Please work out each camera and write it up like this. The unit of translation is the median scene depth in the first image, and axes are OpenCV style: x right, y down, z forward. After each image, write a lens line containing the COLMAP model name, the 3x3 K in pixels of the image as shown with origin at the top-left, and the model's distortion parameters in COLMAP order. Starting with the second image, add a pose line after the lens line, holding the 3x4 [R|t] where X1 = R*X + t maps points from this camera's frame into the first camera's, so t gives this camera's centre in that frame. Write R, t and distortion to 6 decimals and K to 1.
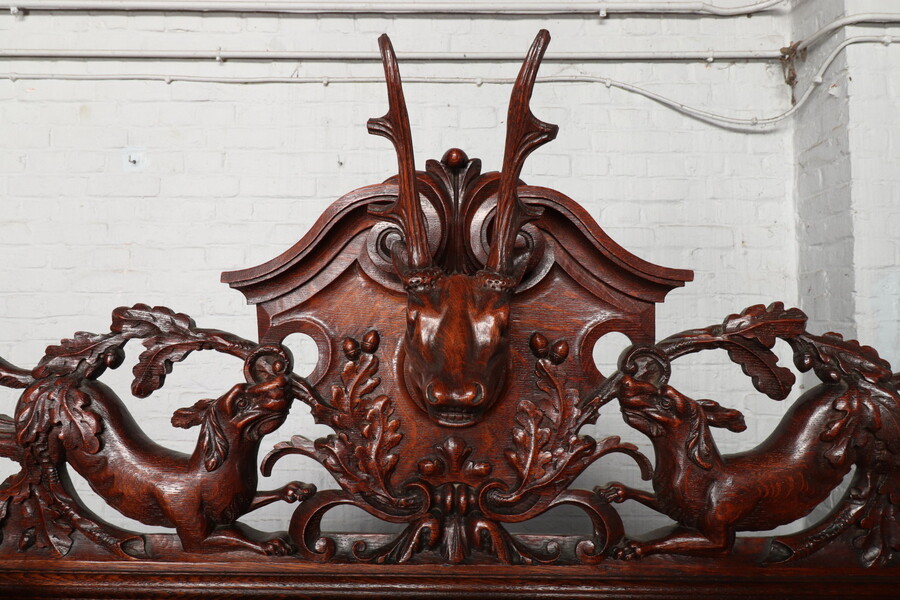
lens RADIAL K [[585.3, 0, 447.1], [0, 585.3, 292.4], [0, 0, 1]] dist [0.007117, -0.010290]
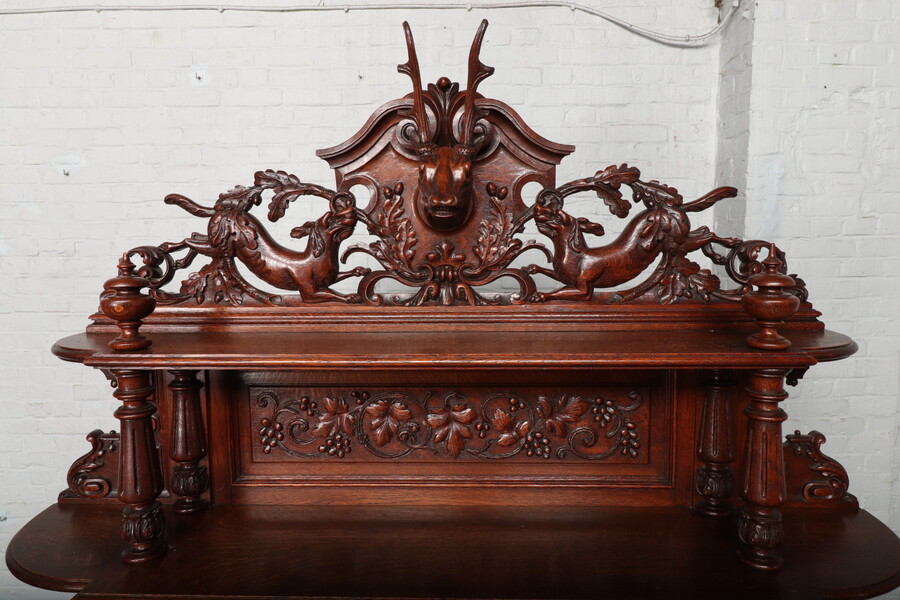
lens RADIAL K [[585.3, 0, 446.9], [0, 585.3, 292.4], [0, 0, 1]] dist [0.007117, -0.010290]
pose [[0.999915, -0.009592, -0.008821, 0.031298], [0.010827, 0.988214, 0.152694, 0.126336], [0.007252, -0.152777, 0.988234, -0.838703]]
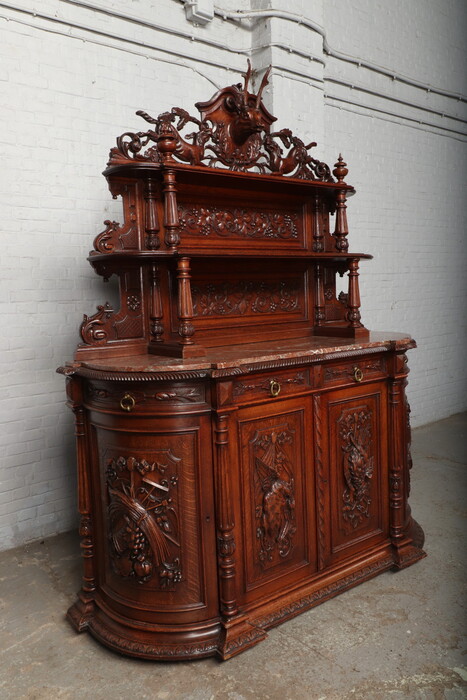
lens RADIAL K [[543.9, 0, 224.8], [0, 543.9, 350.3], [0, 0, 1]] dist [0.006422, -0.001492]
pose [[0.791019, -0.095149, 0.604348, -2.852661], [0.007749, 0.989311, 0.145616, 1.206821], [-0.611743, -0.110502, 0.783301, -2.524448]]
